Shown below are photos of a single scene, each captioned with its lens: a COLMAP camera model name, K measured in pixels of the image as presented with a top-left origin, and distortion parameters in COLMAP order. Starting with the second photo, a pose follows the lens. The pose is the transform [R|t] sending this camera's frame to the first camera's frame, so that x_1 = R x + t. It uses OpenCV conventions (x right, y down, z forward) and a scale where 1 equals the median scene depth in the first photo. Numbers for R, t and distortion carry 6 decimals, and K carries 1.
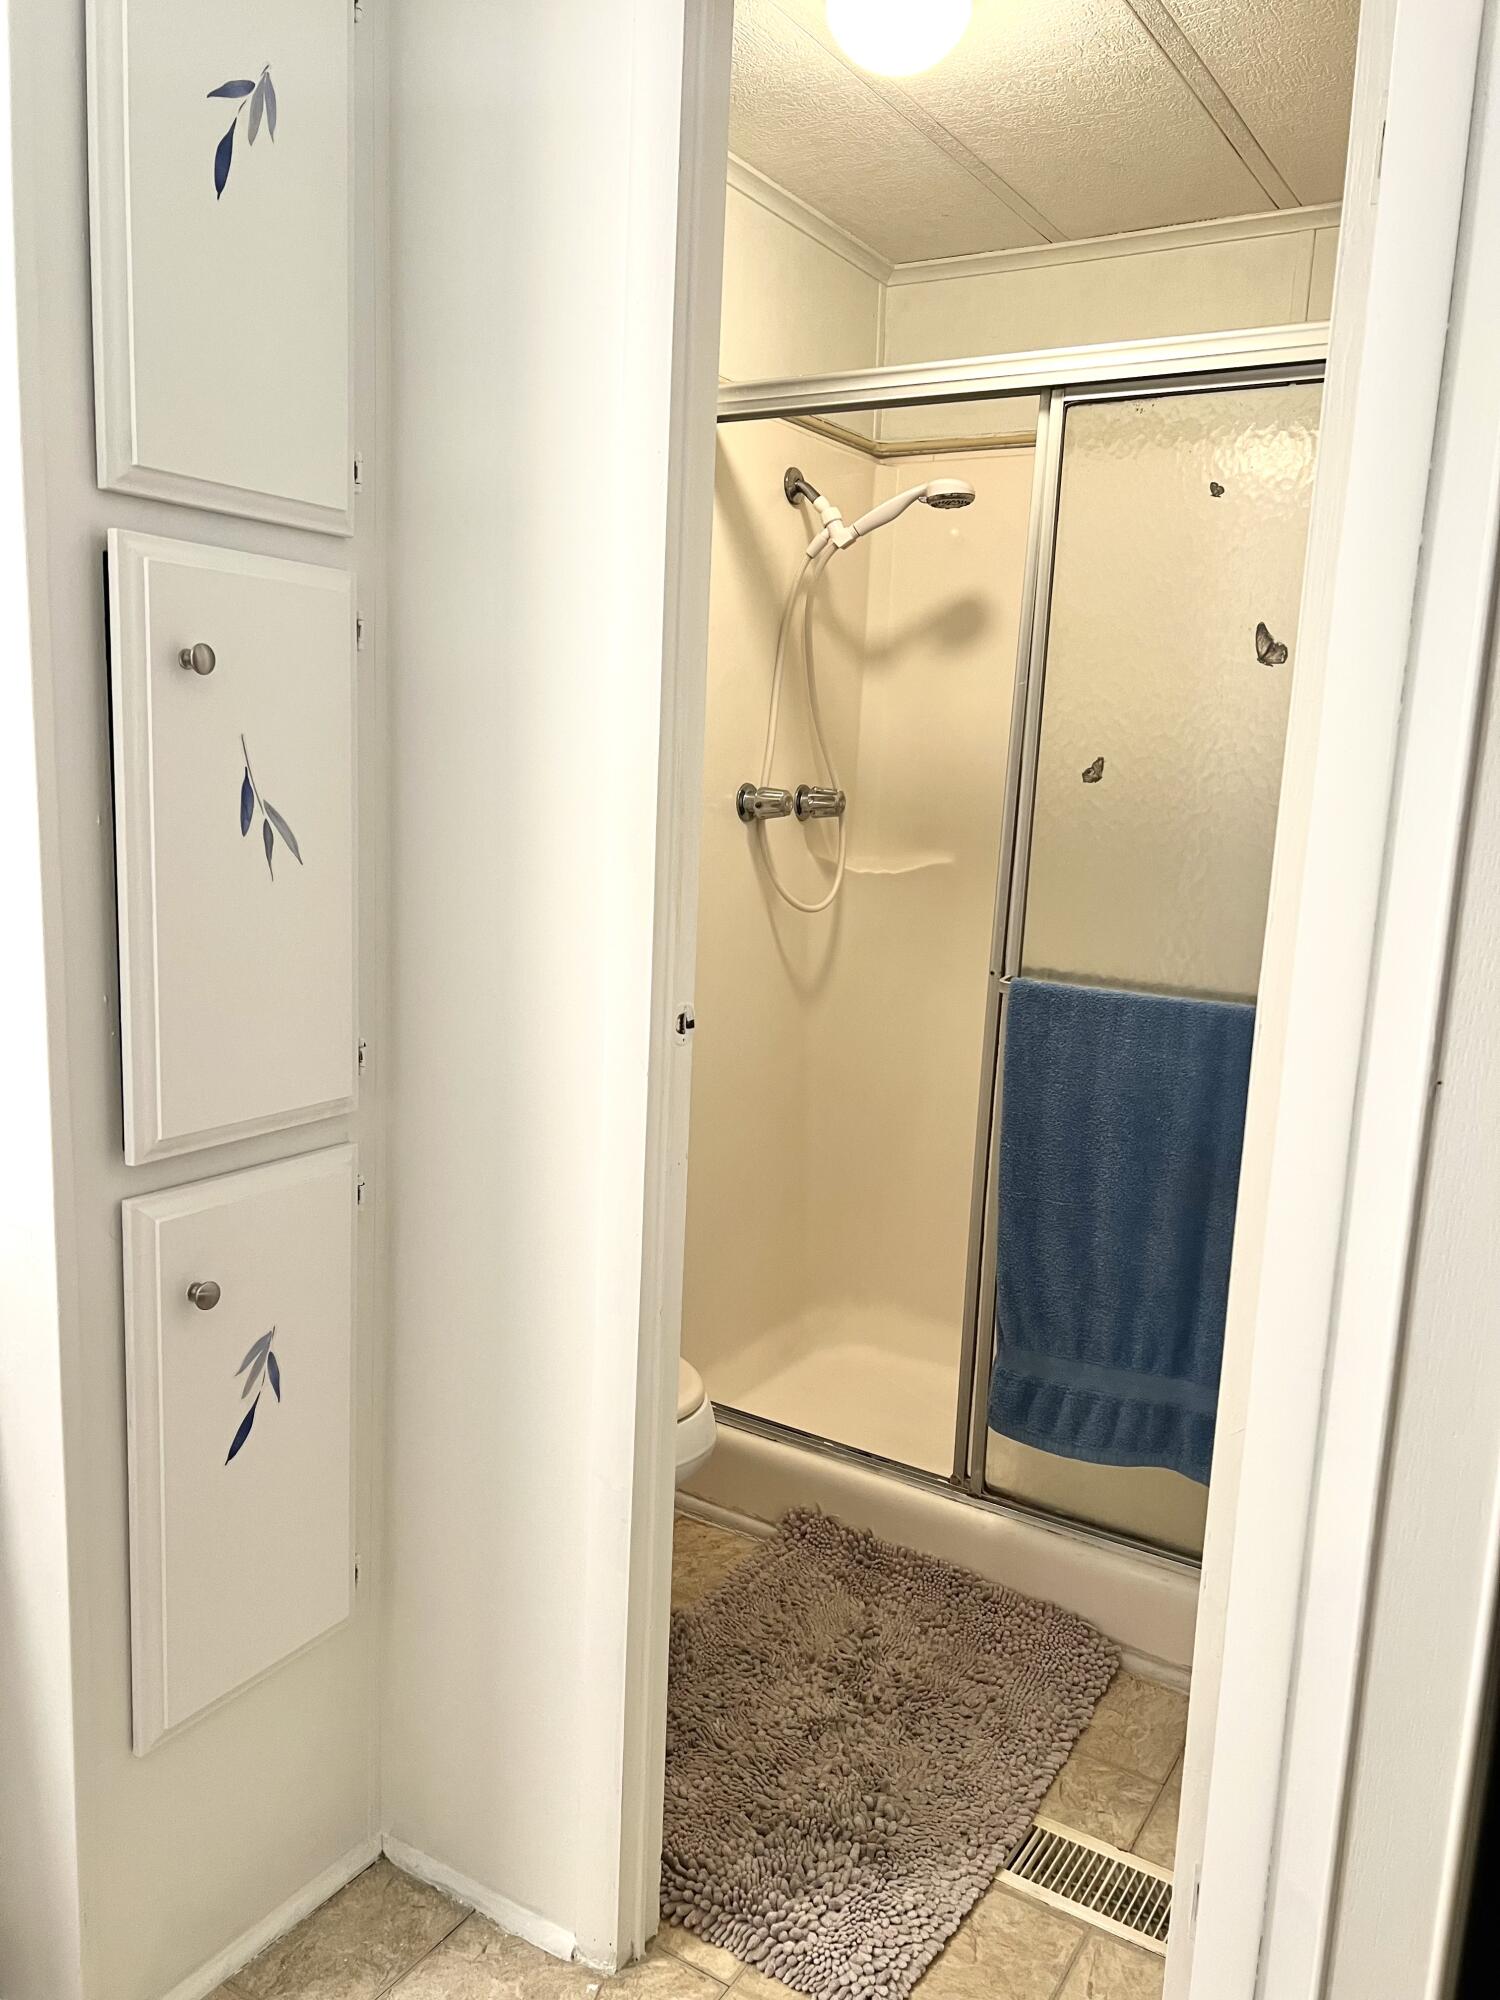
lens RADIAL K [[1509.1, 0, 747.9], [0, 1509.1, 1004.9], [0, 0, 1]] dist [0.027766, -0.008616]
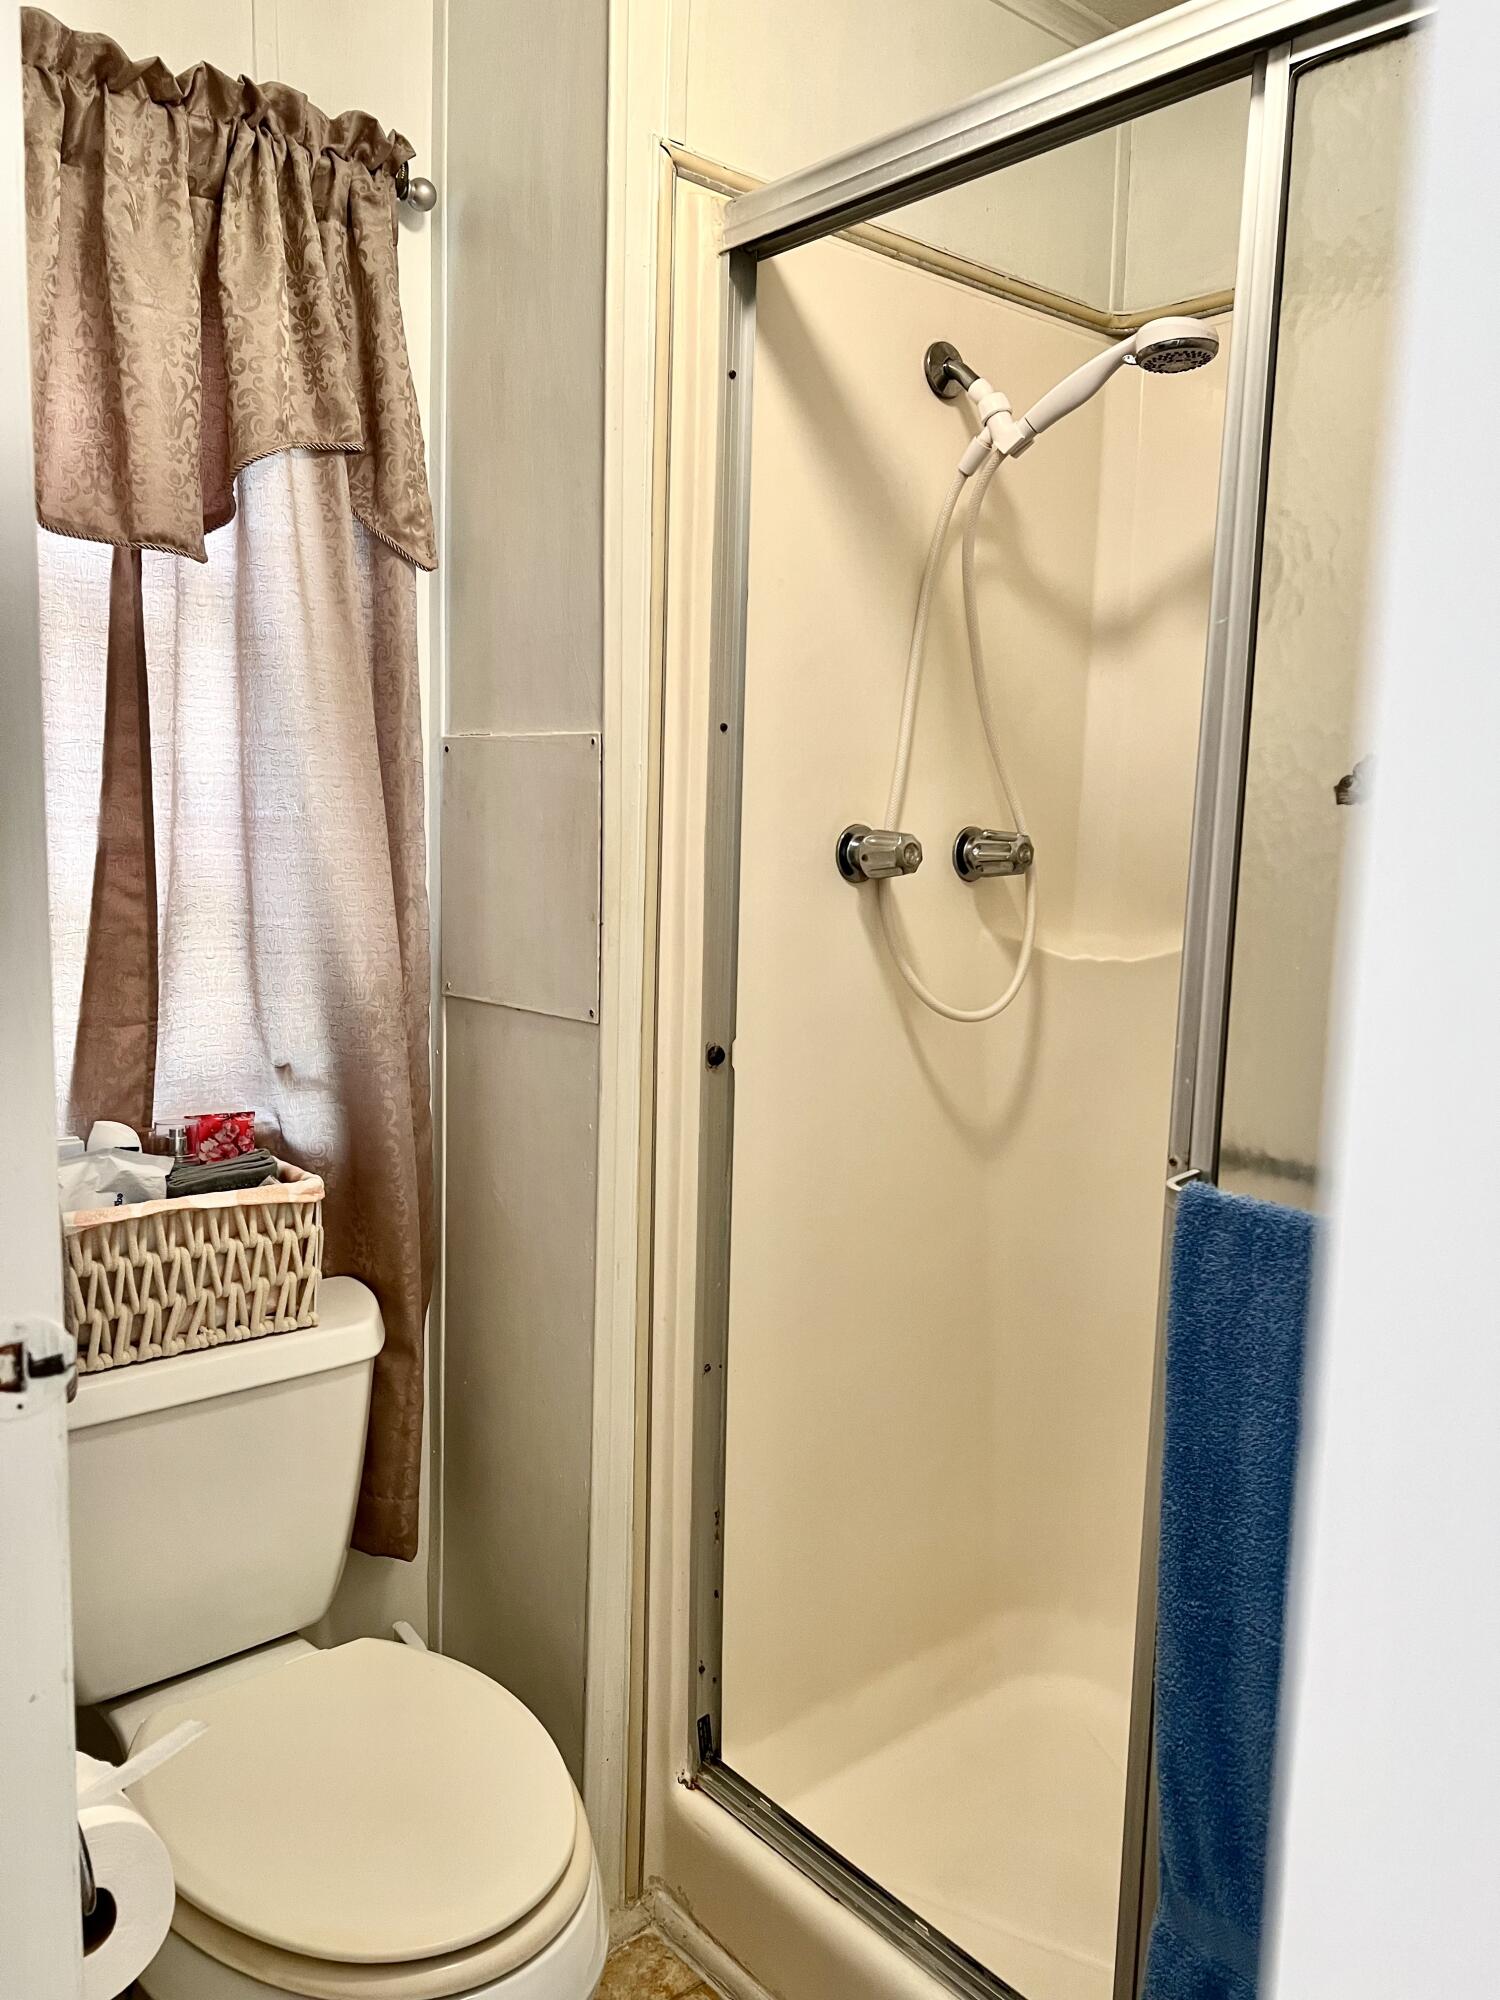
lens RADIAL K [[1509.1, 0, 749.7], [0, 1509.1, 995.3], [0, 0, 1]] dist [0.027766, -0.008616]
pose [[0.952606, 0.017022, -0.303730, 0.152890], [-0.031693, 0.998553, -0.043436, -0.042695], [0.302552, 0.051003, 0.951767, 0.364629]]
